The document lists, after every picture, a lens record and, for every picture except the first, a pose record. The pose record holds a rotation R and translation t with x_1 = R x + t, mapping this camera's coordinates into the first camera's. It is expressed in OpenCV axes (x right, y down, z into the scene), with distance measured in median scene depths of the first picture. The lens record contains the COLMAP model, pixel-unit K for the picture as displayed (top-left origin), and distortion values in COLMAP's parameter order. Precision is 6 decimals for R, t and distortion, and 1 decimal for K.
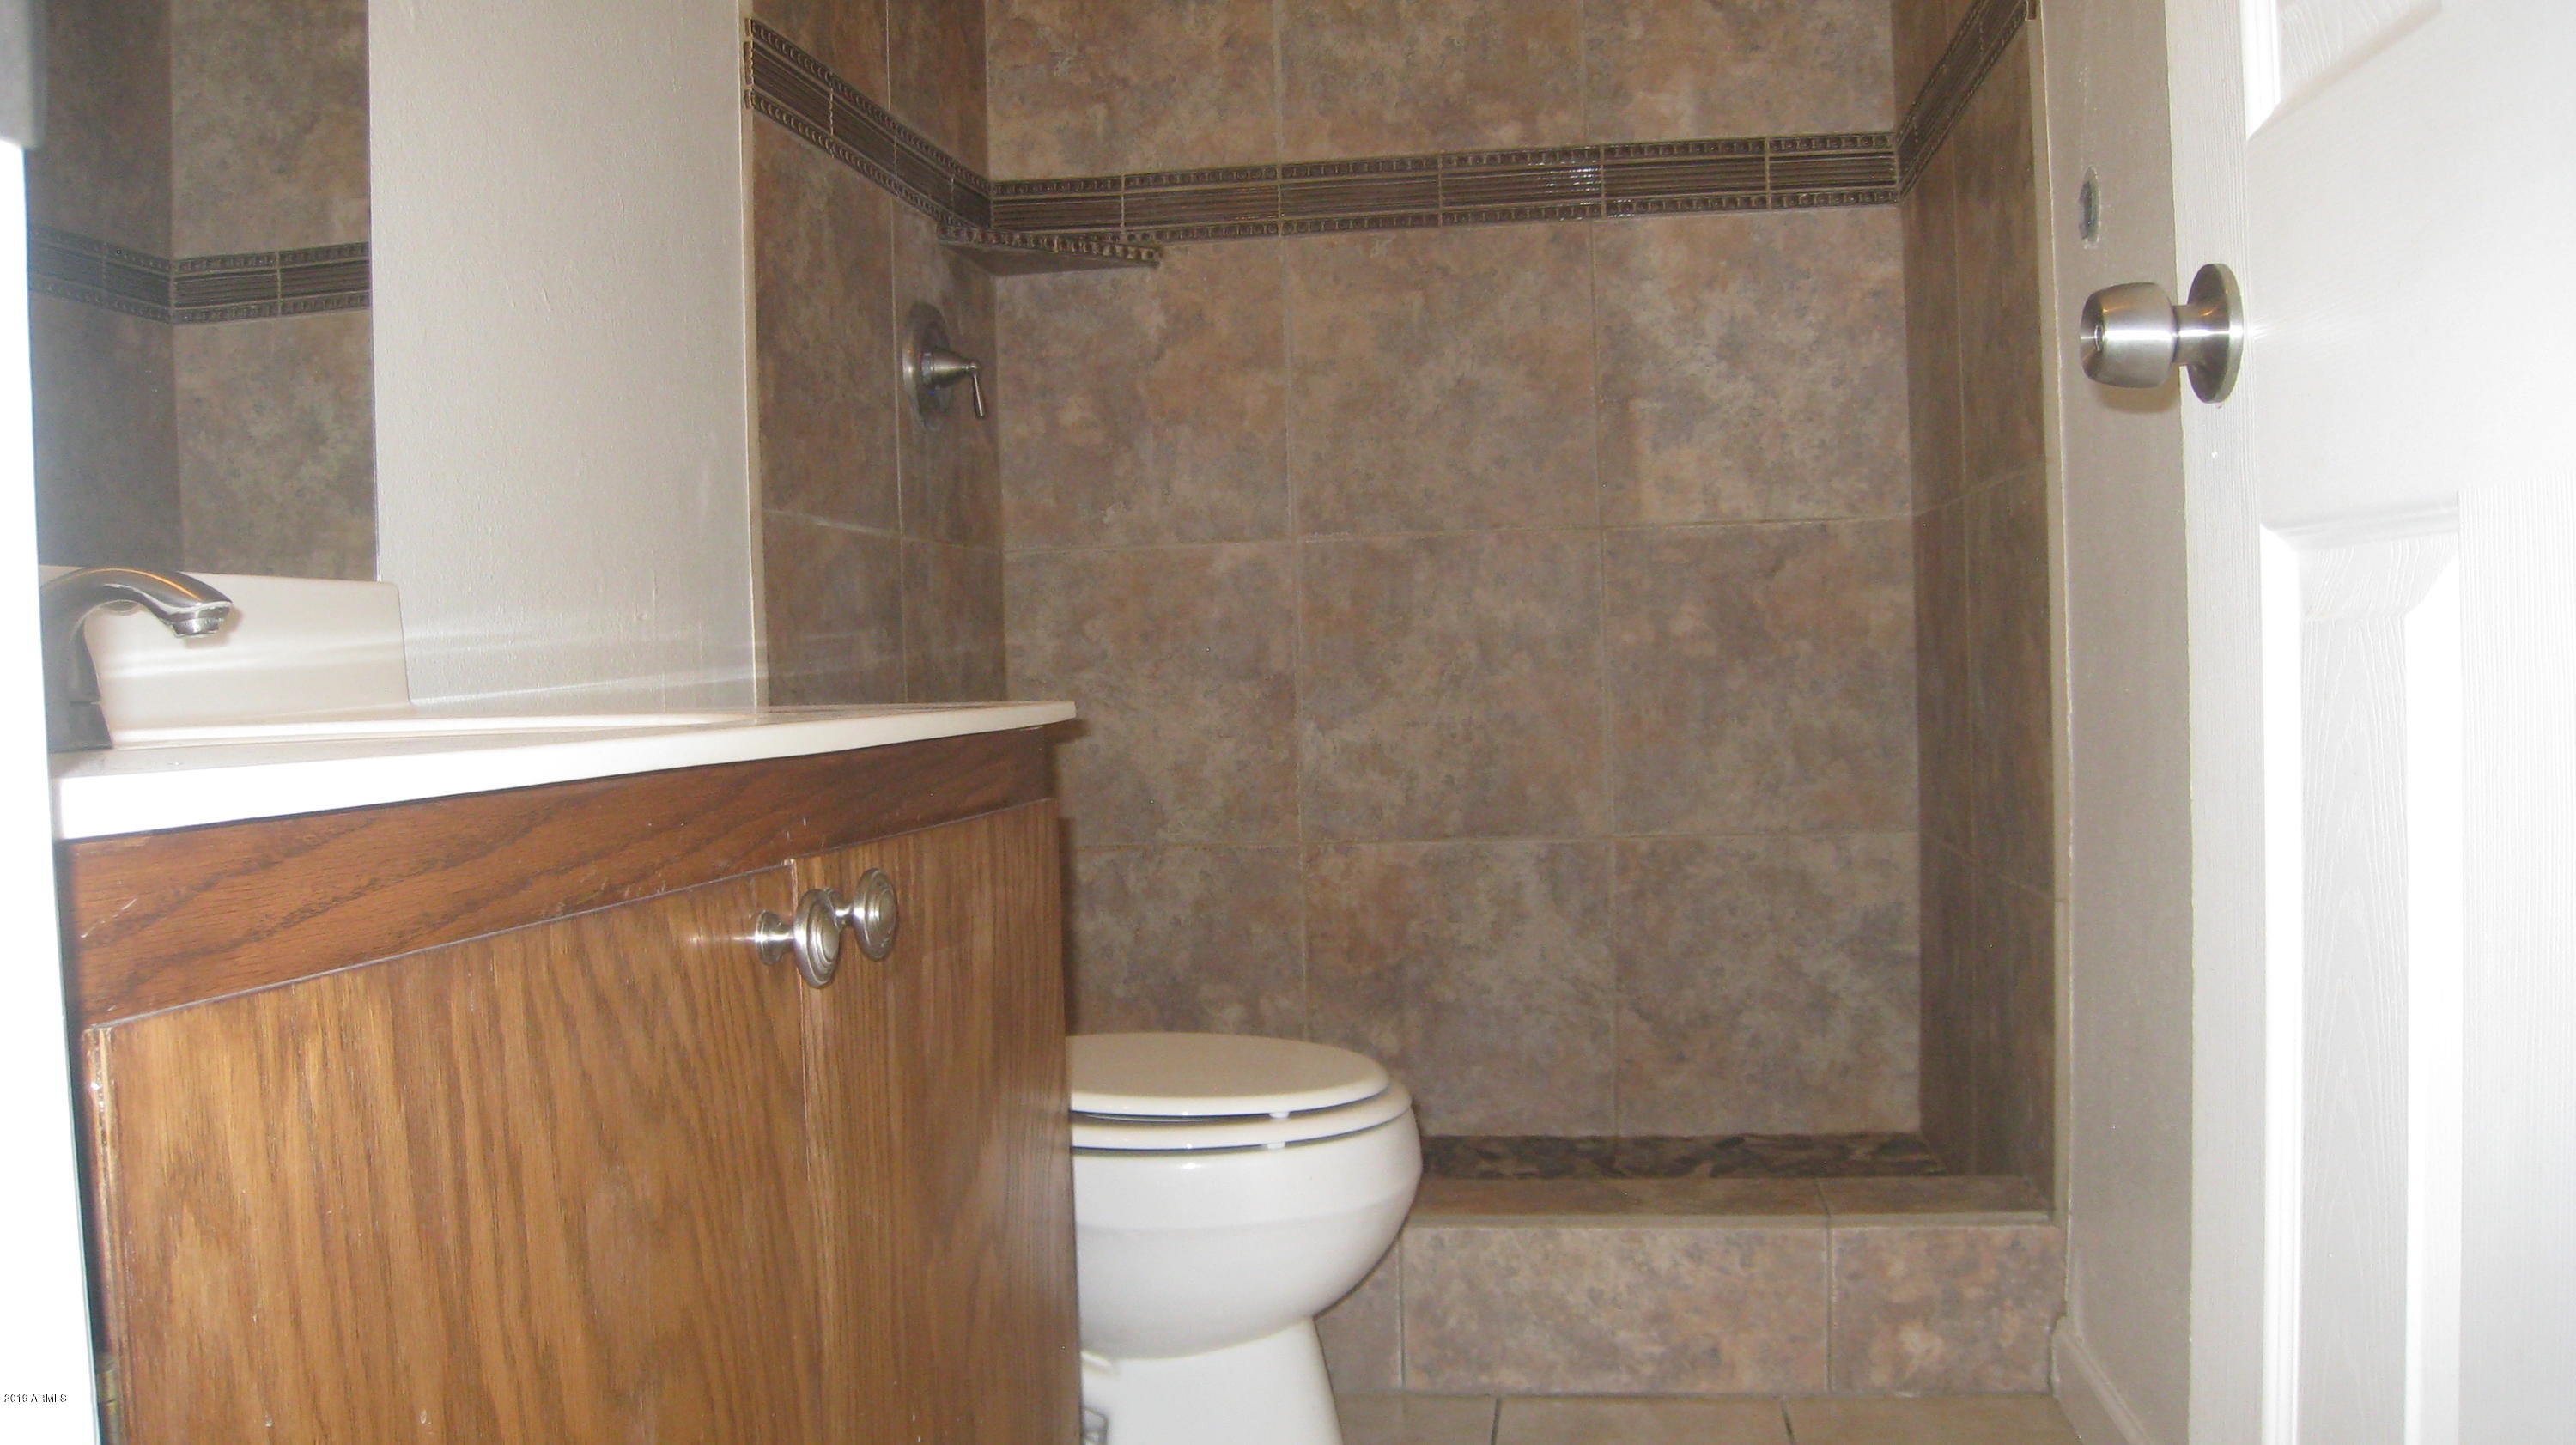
lens RADIAL K [[2105.7, 0, 1268.4], [0, 2105.7, 744.7], [0, 0, 1]] dist [-0.166478, 0.107529]
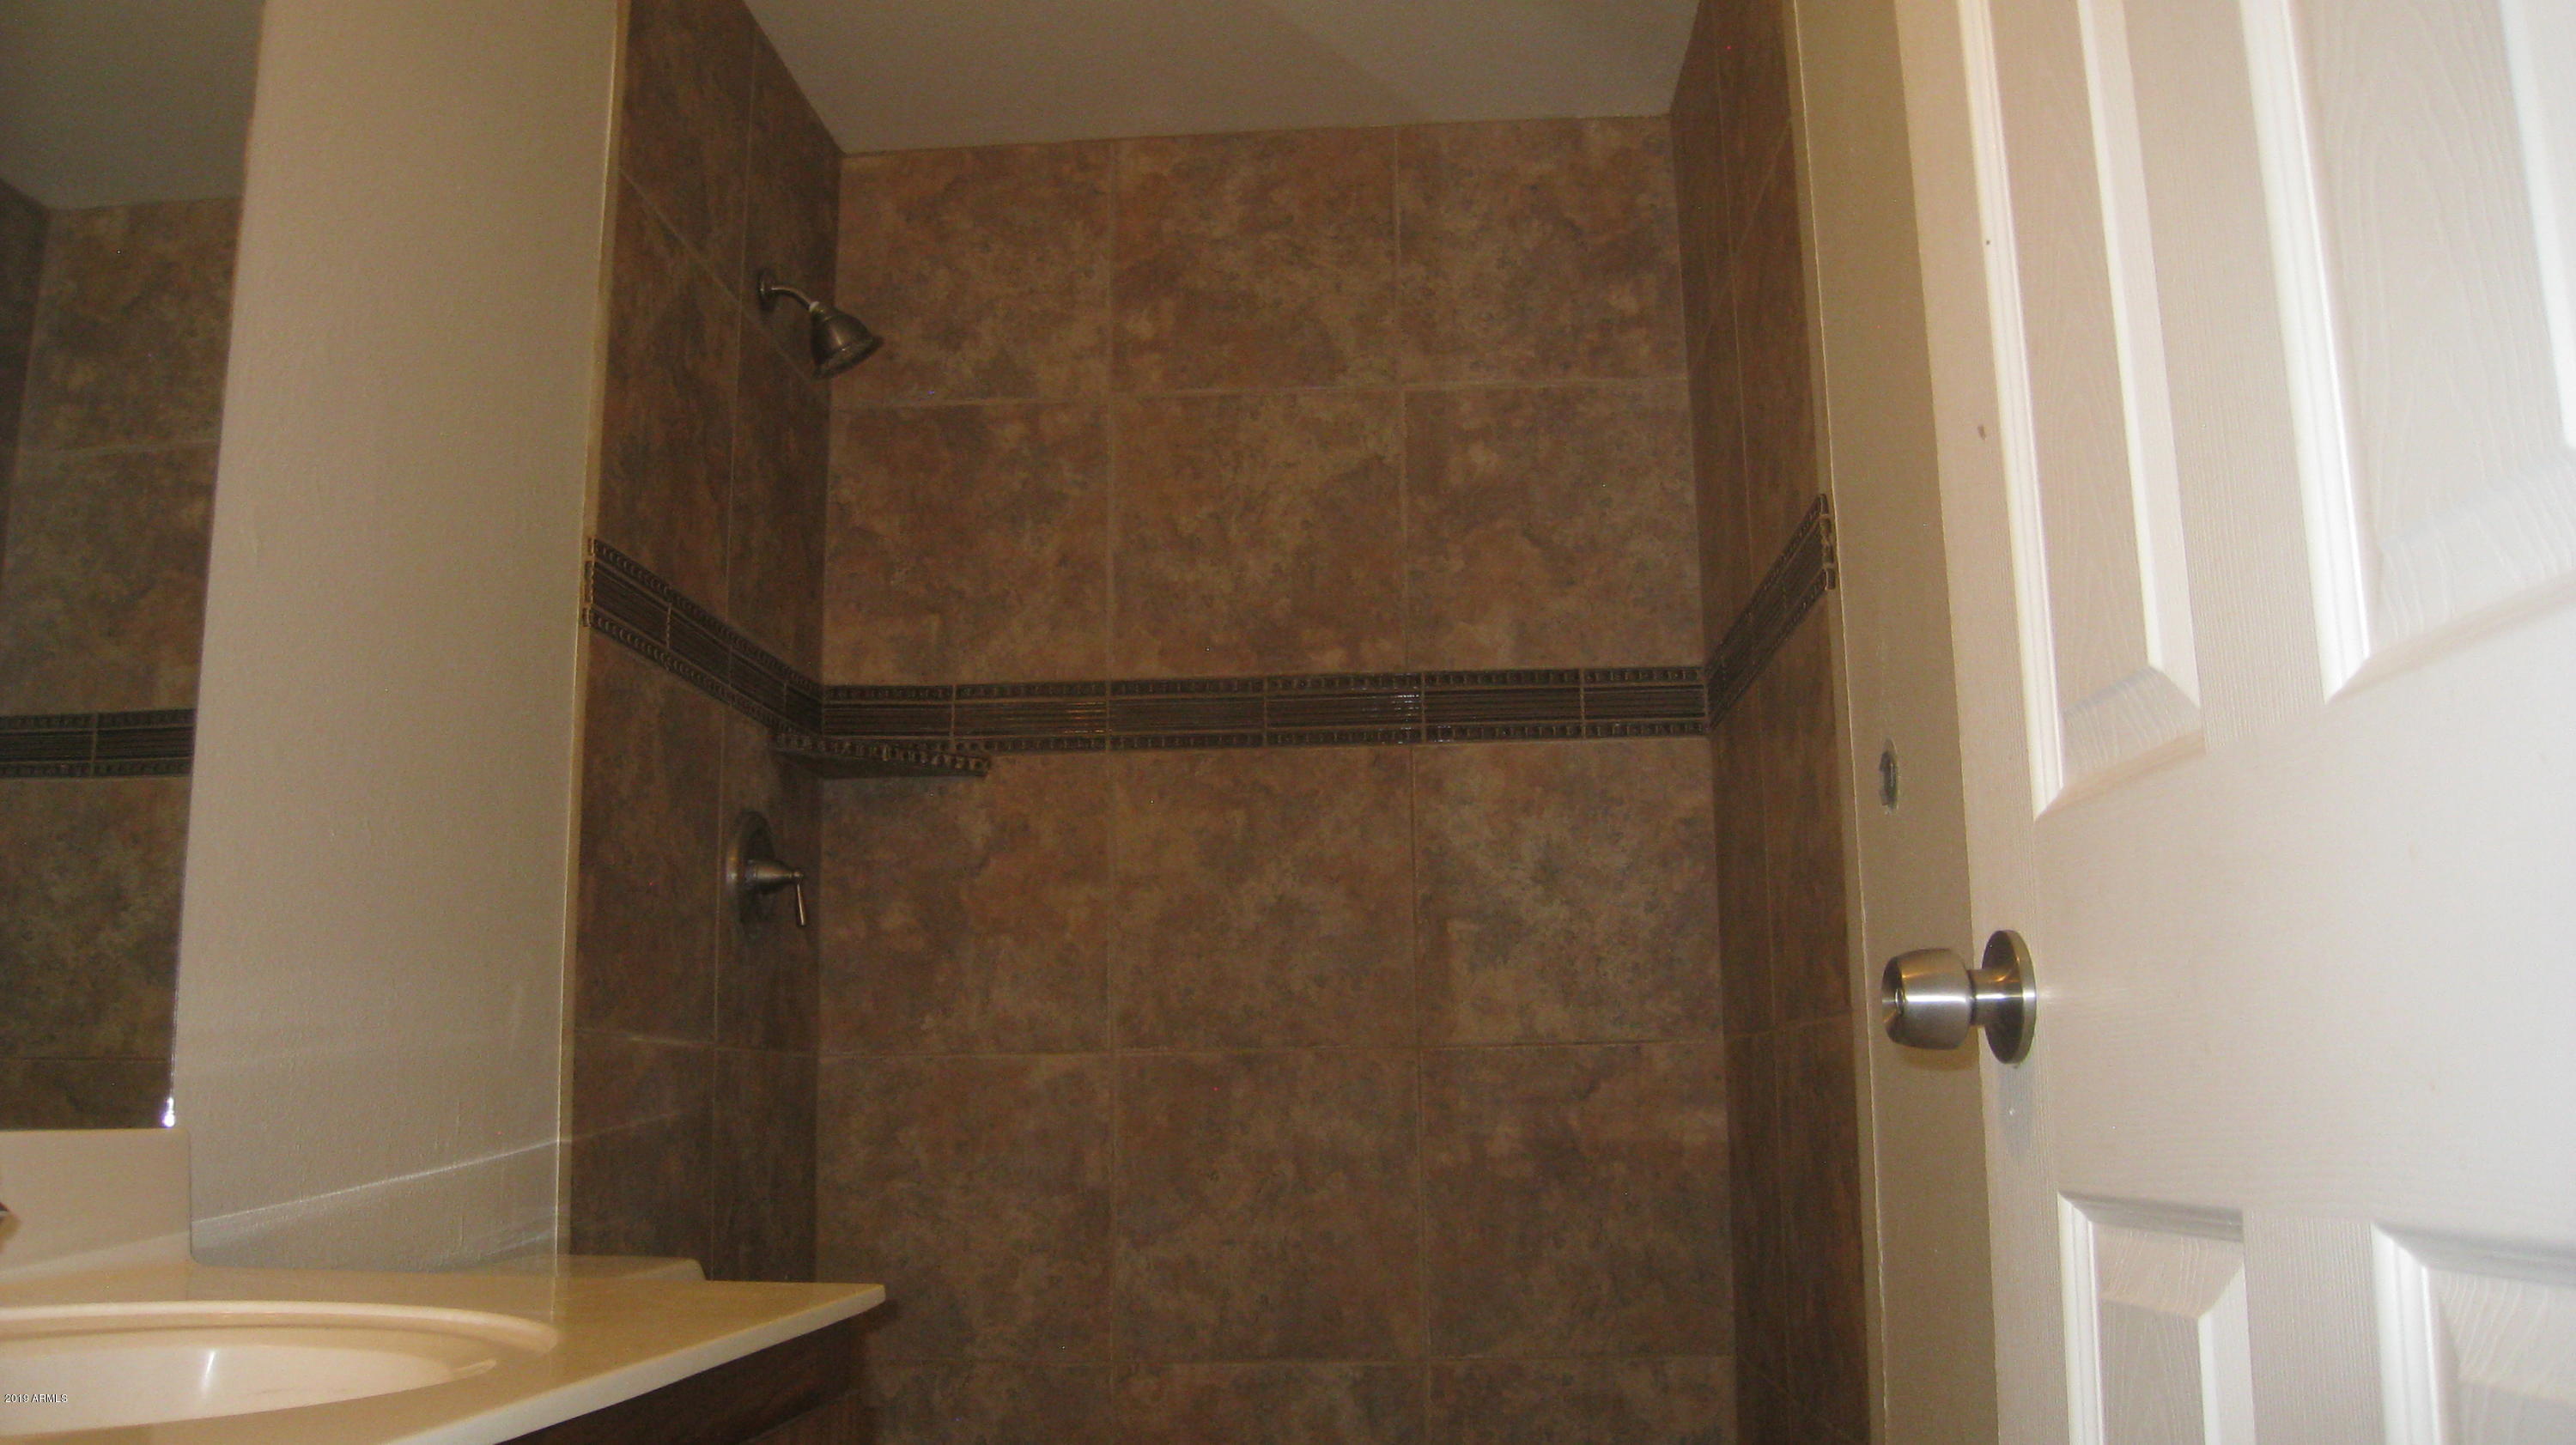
lens RADIAL K [[2105.7, 0, 1269.6], [0, 2105.7, 744.2], [0, 0, 1]] dist [-0.166478, 0.107529]
pose [[0.996044, 0.032071, 0.082872, -0.000550], [-0.013918, 0.977395, -0.210963, -0.032090], [-0.087765, 0.208975, 0.973975, -0.006017]]
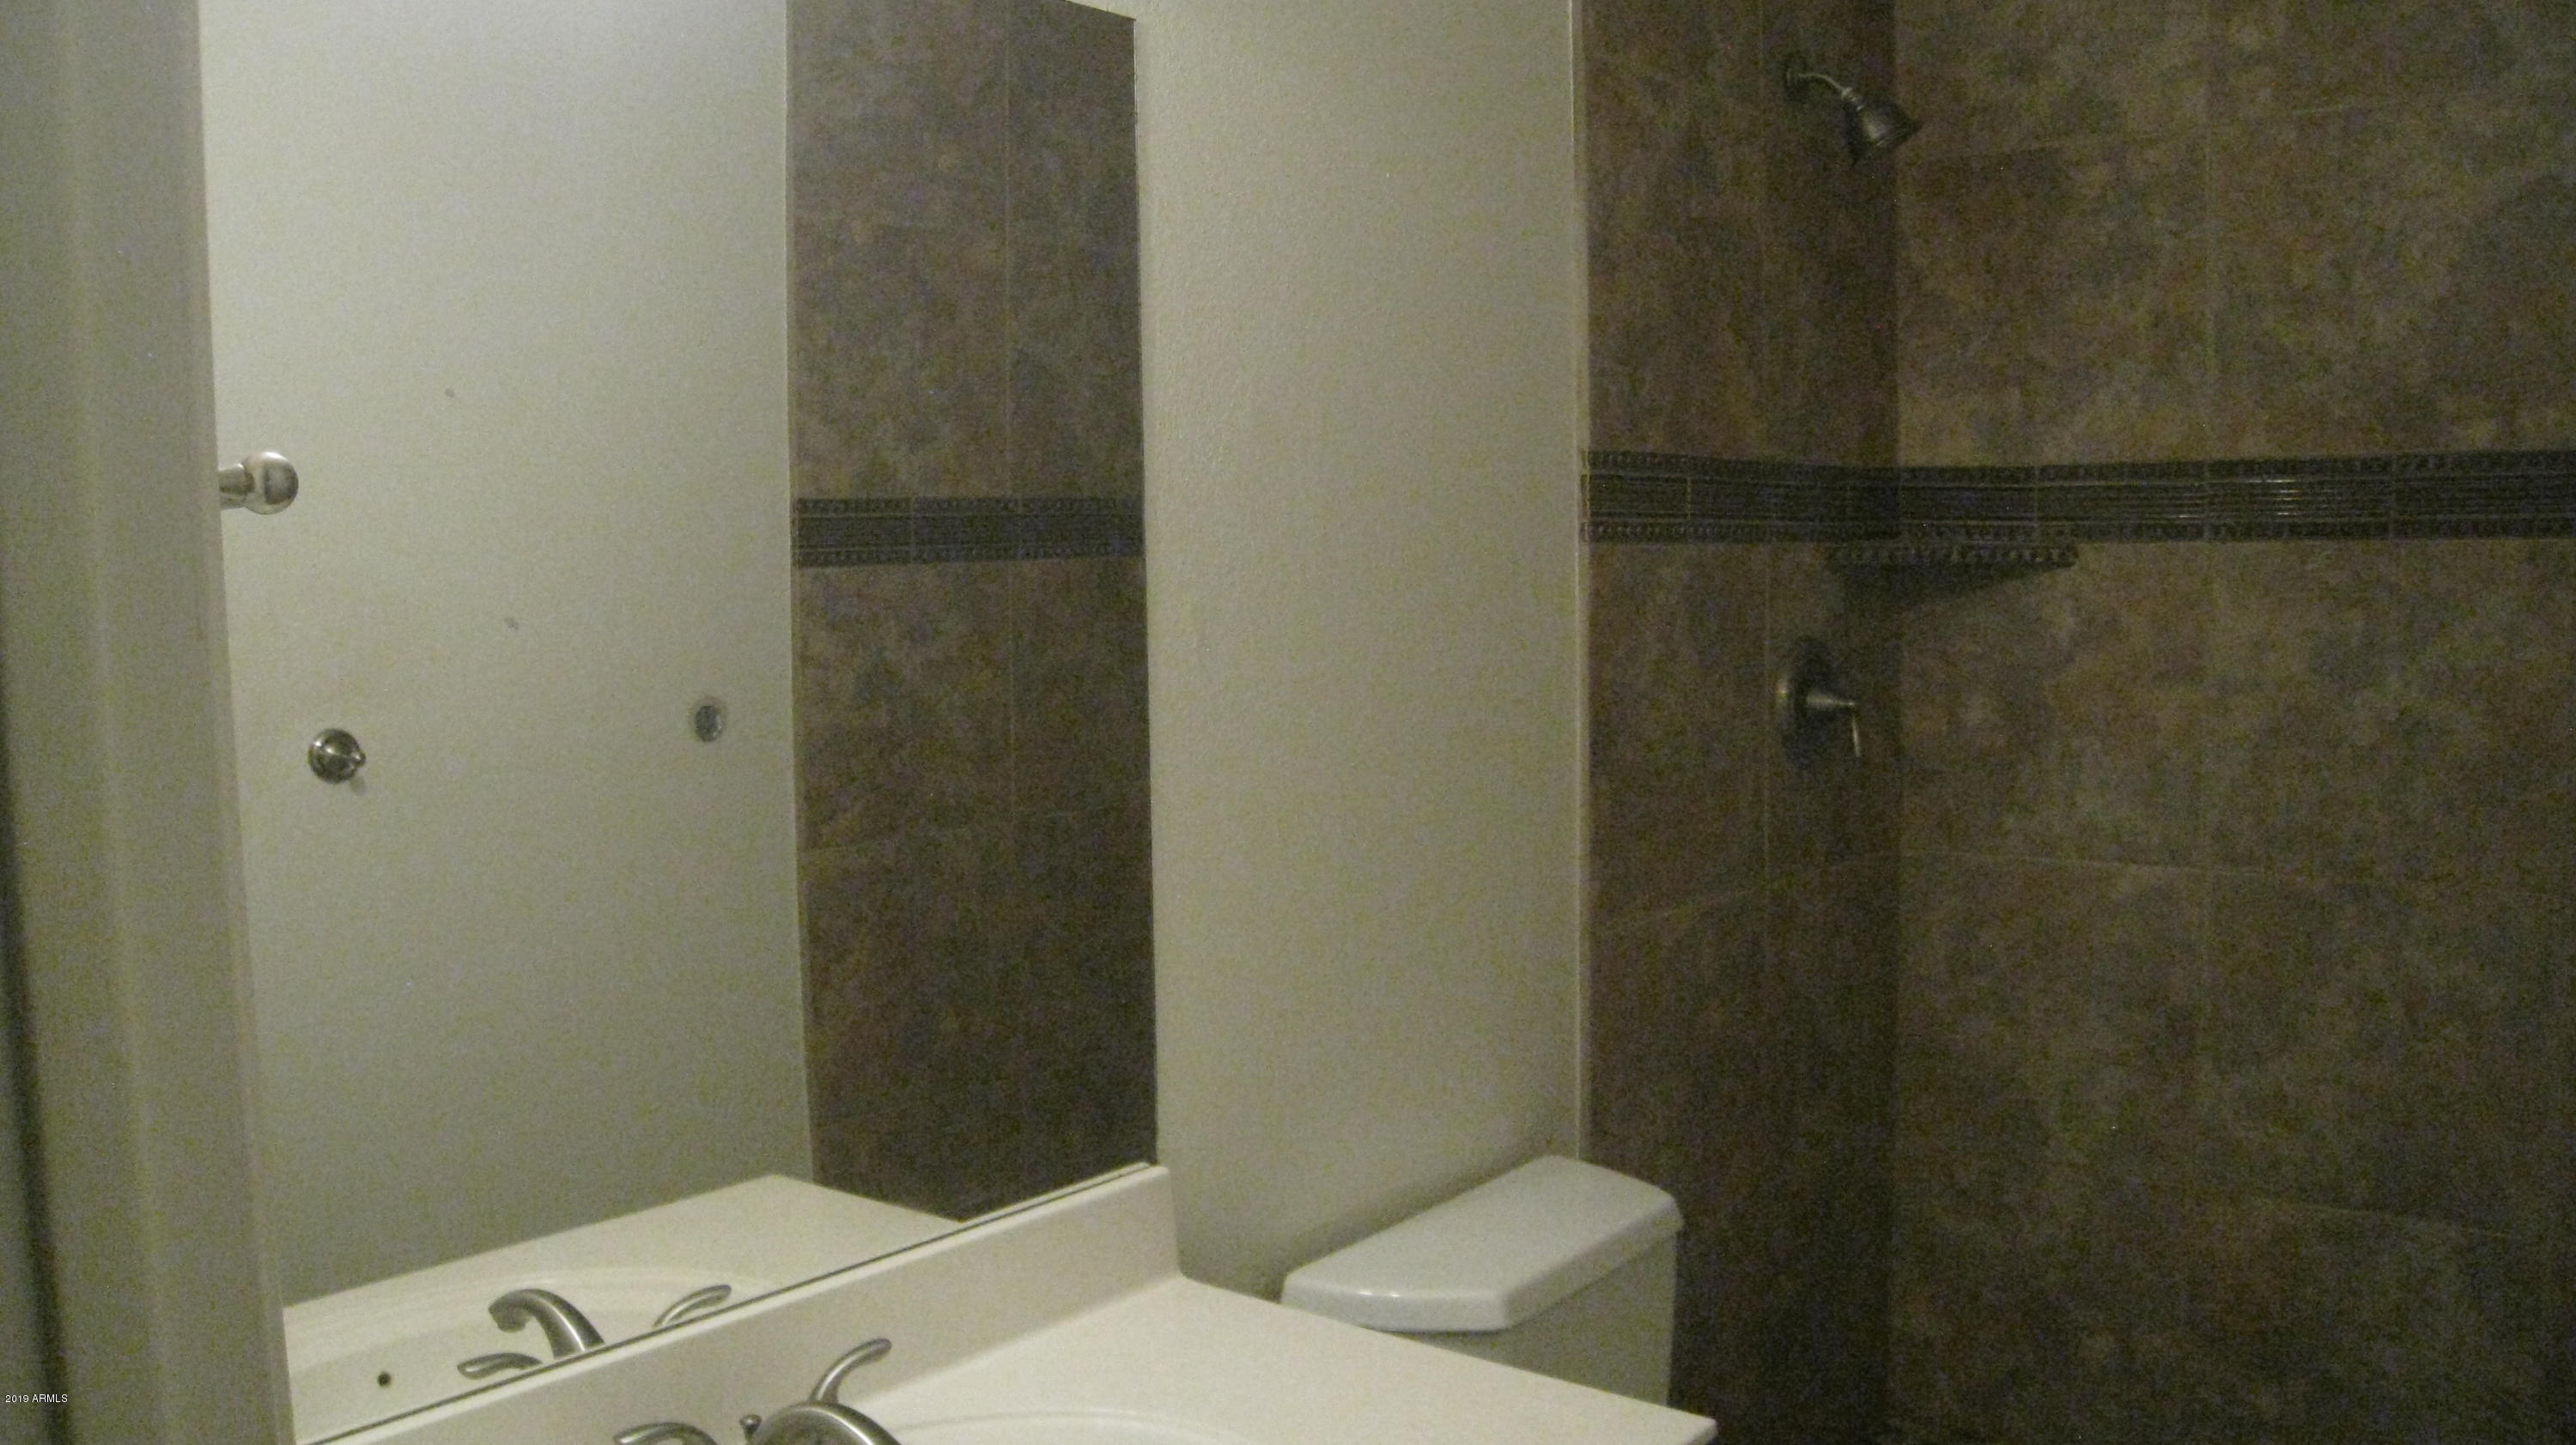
lens RADIAL K [[2105.7, 0, 1235.8], [0, 2105.7, 744.8], [0, 0, 1]] dist [-0.166478, 0.107529]
pose [[0.859393, 0.060825, -0.507685, 0.099445], [-0.027464, 0.996957, 0.072954, -0.208175], [0.510577, -0.048753, 0.858449, 0.006901]]
